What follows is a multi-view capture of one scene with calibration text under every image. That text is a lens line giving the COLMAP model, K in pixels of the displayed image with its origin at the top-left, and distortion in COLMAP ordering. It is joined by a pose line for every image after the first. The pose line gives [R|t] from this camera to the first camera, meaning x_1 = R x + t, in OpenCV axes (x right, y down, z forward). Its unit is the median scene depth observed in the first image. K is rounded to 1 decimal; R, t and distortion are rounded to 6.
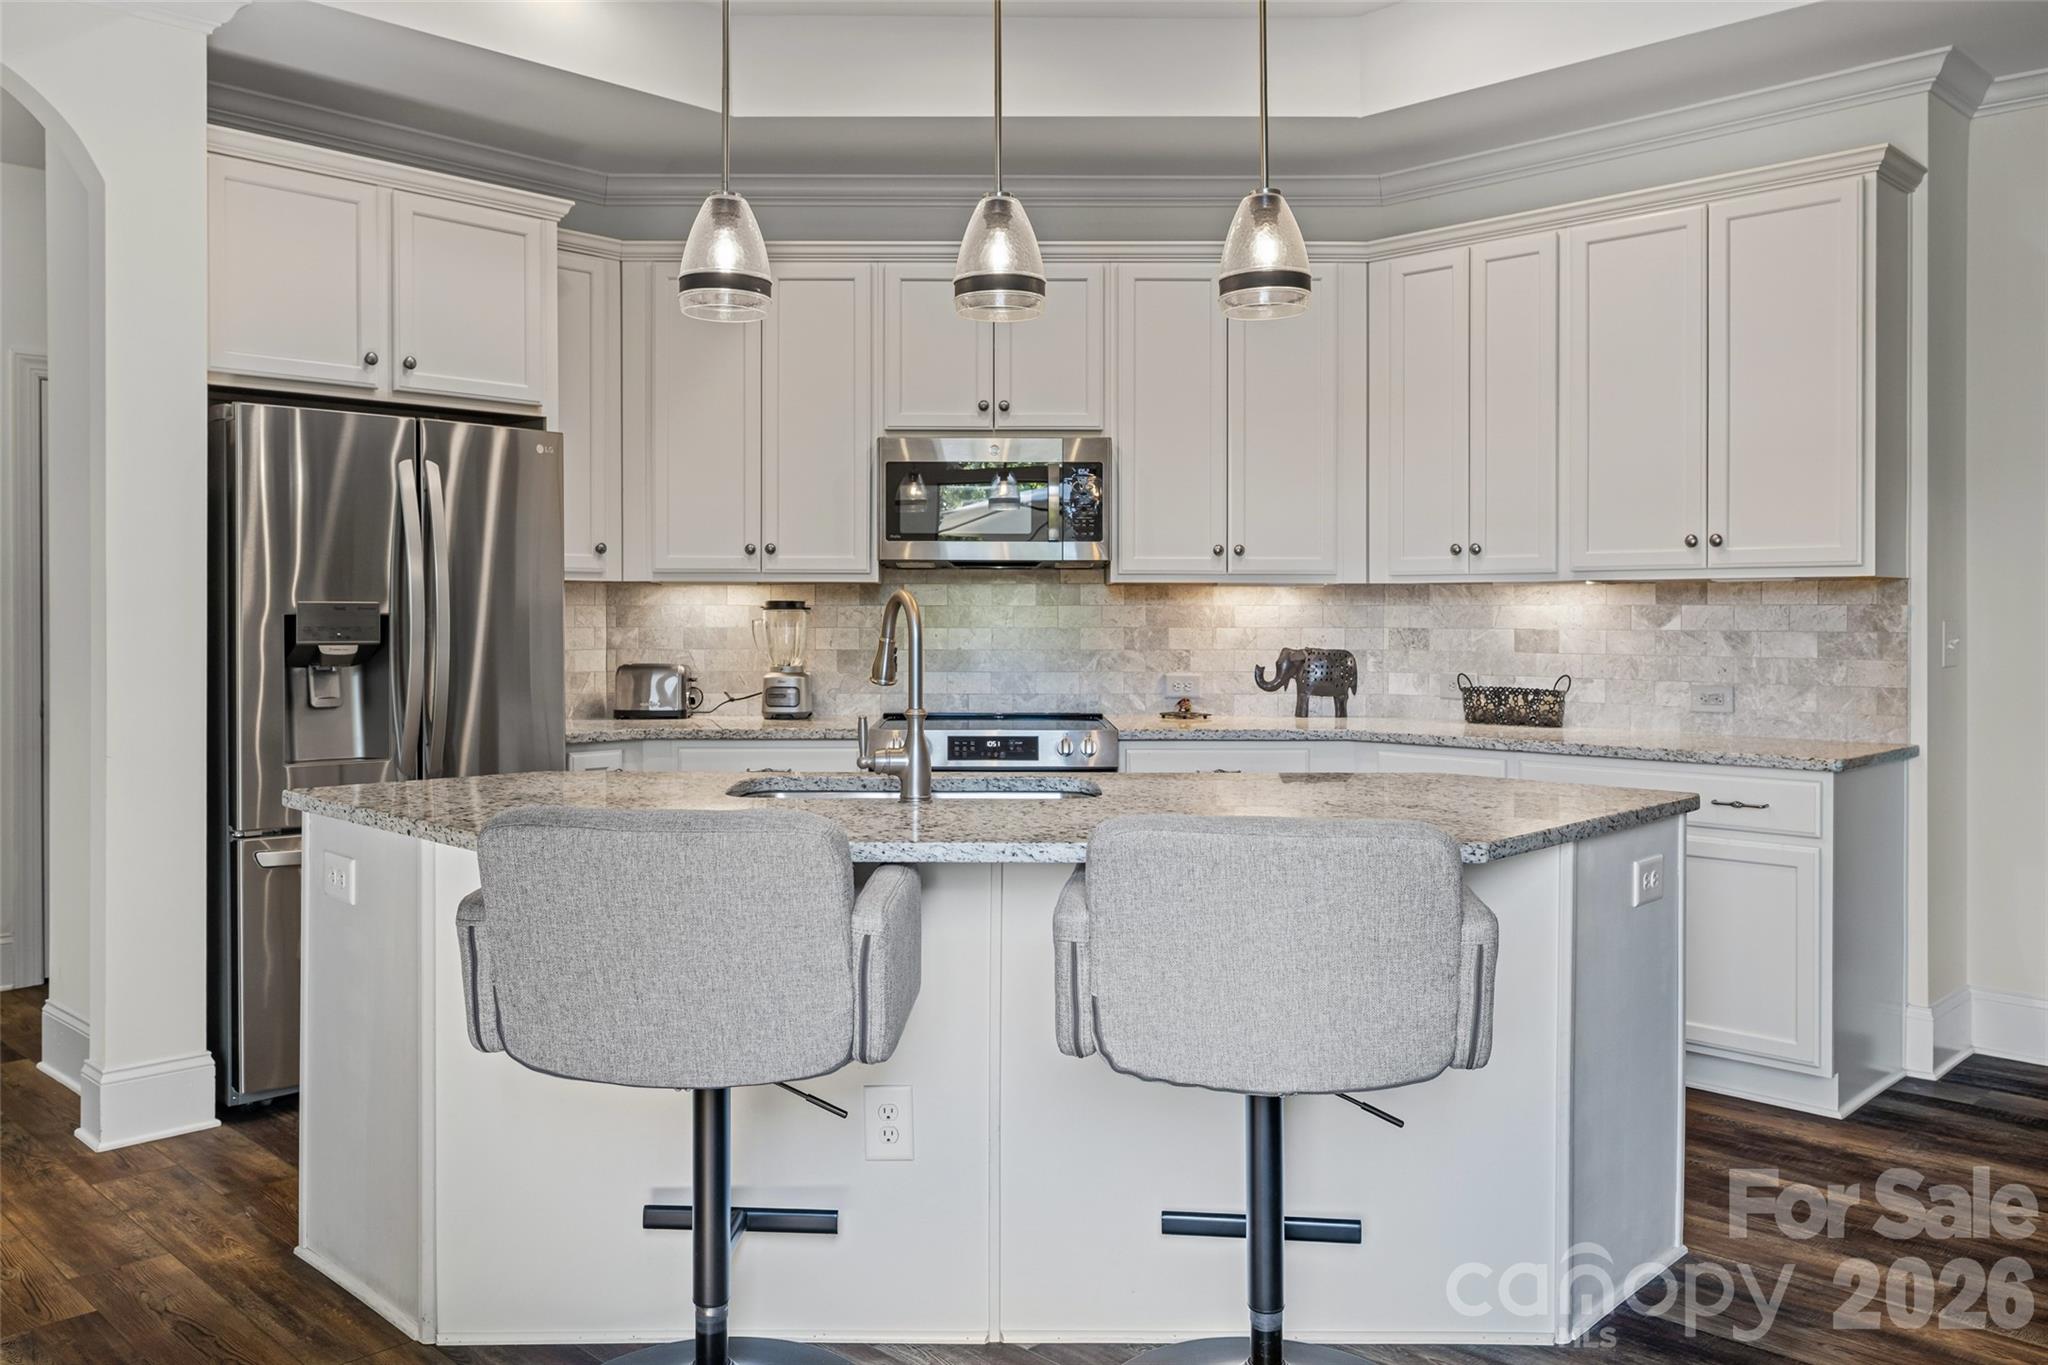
lens RADIAL K [[1594.1, 0, 1008.2], [0, 1594.1, 624.7], [0, 0, 1]] dist [-0.002782, -0.001493]
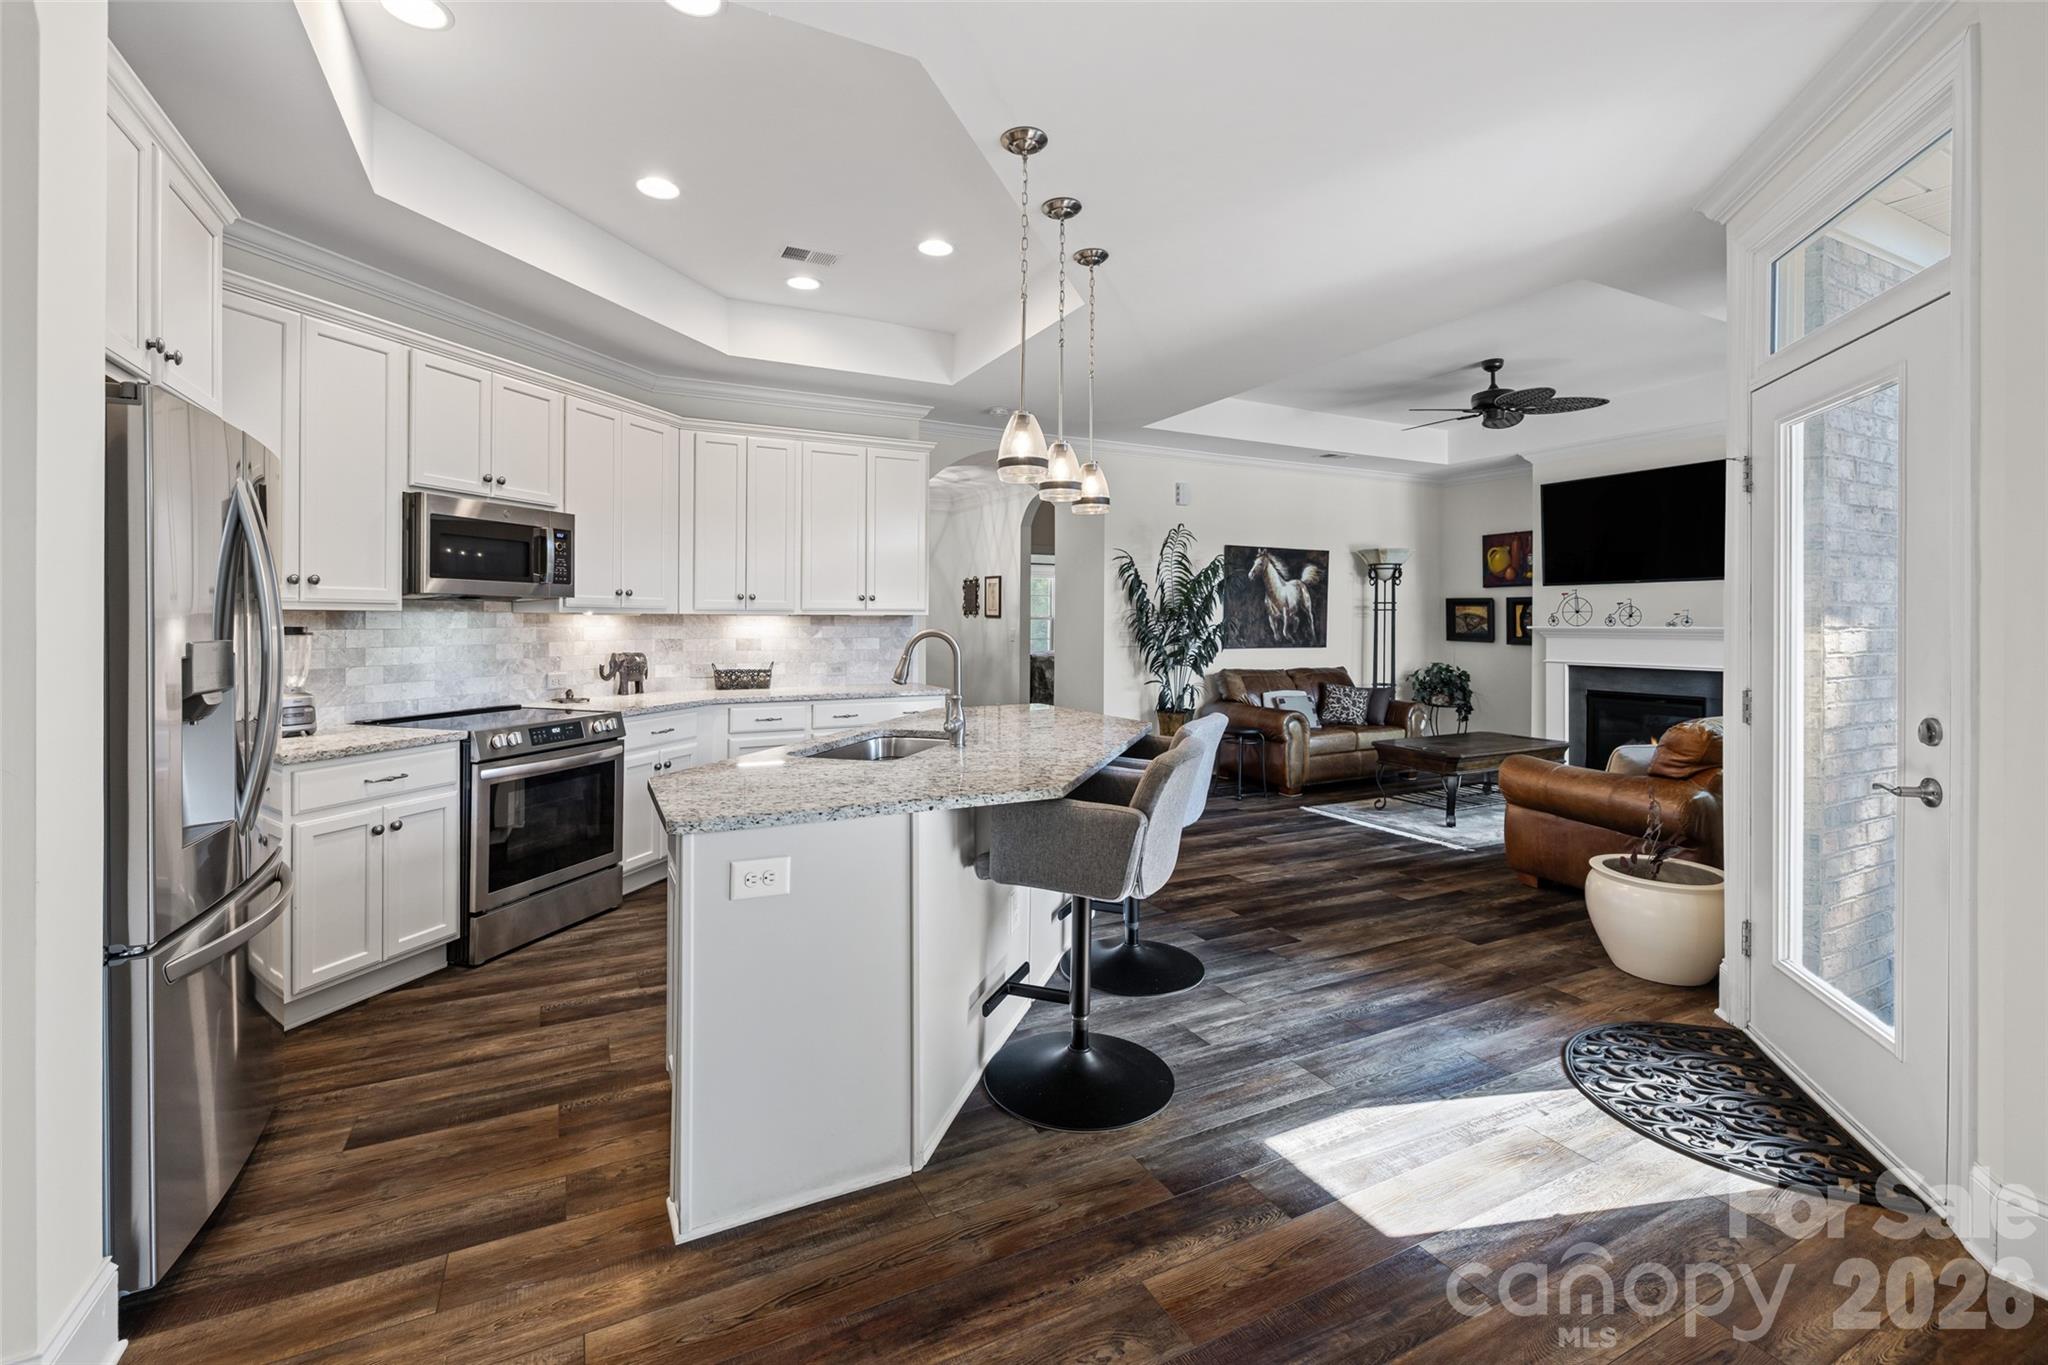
lens RADIAL K [[872.9, 0, 1010.3], [0, 872.9, 624.5], [0, 0, 1]] dist [0.001003, 0.000809]
pose [[0.317829, -0.006479, 0.948126, -0.536127], [0.004427, 0.999976, 0.005350, -0.017239], [-0.948138, 0.002497, 0.317850, 0.339015]]
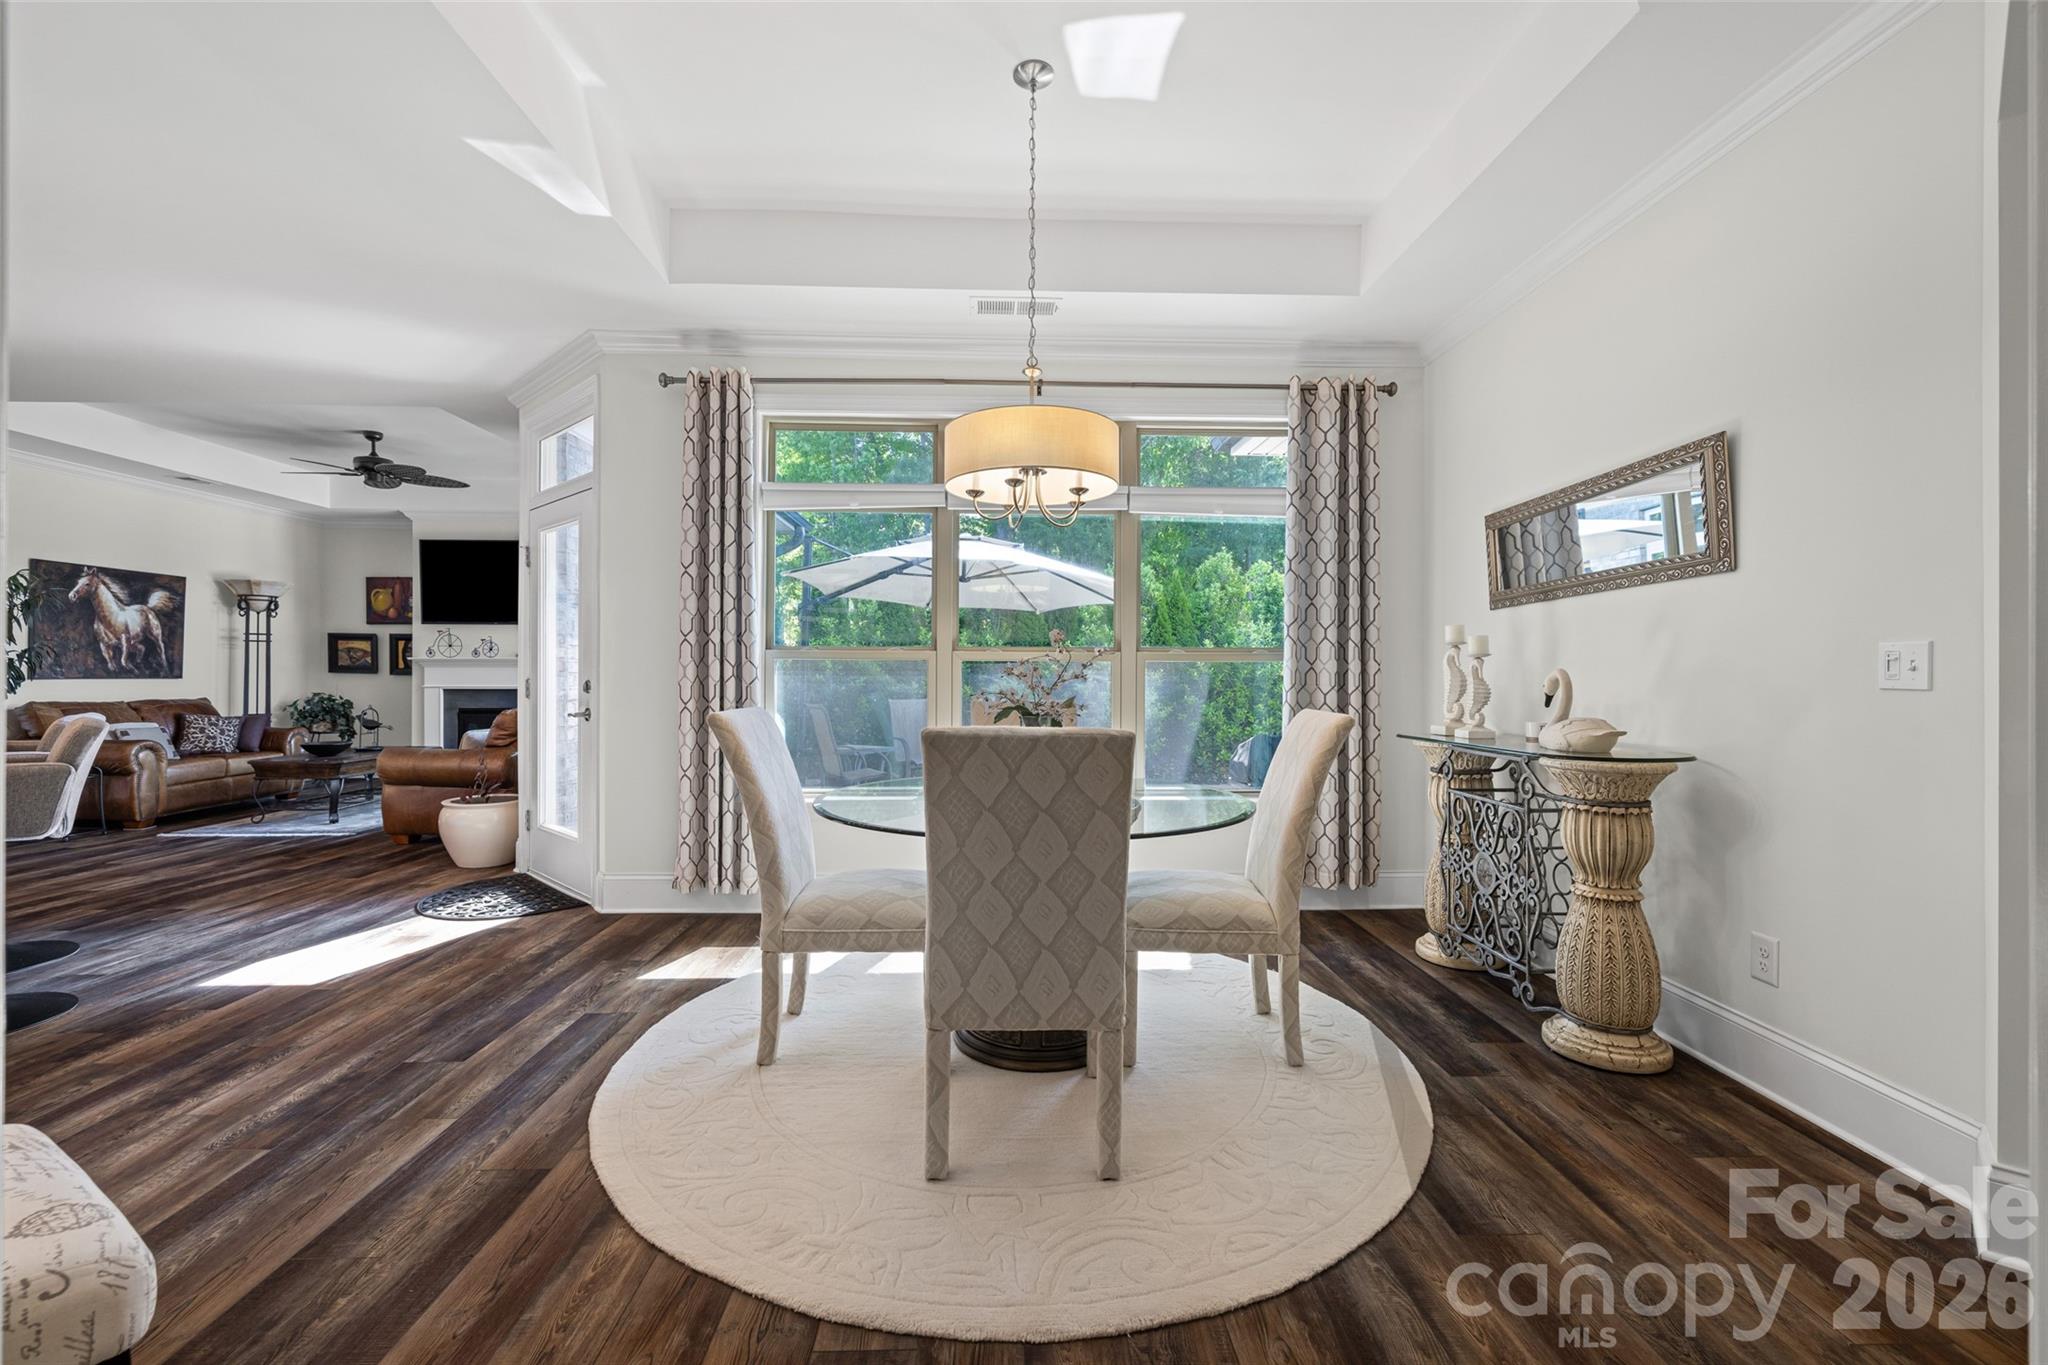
lens RADIAL K [[872.9, 0, 1033.3], [0, 872.9, 671.6], [0, 0, 1]] dist [0.001003, 0.000809]
pose [[-0.731270, -0.003198, 0.682080, -0.916689], [-0.000404, 0.999991, 0.004256, 0.014088], [-0.682088, 0.002836, -0.731265, 0.396021]]
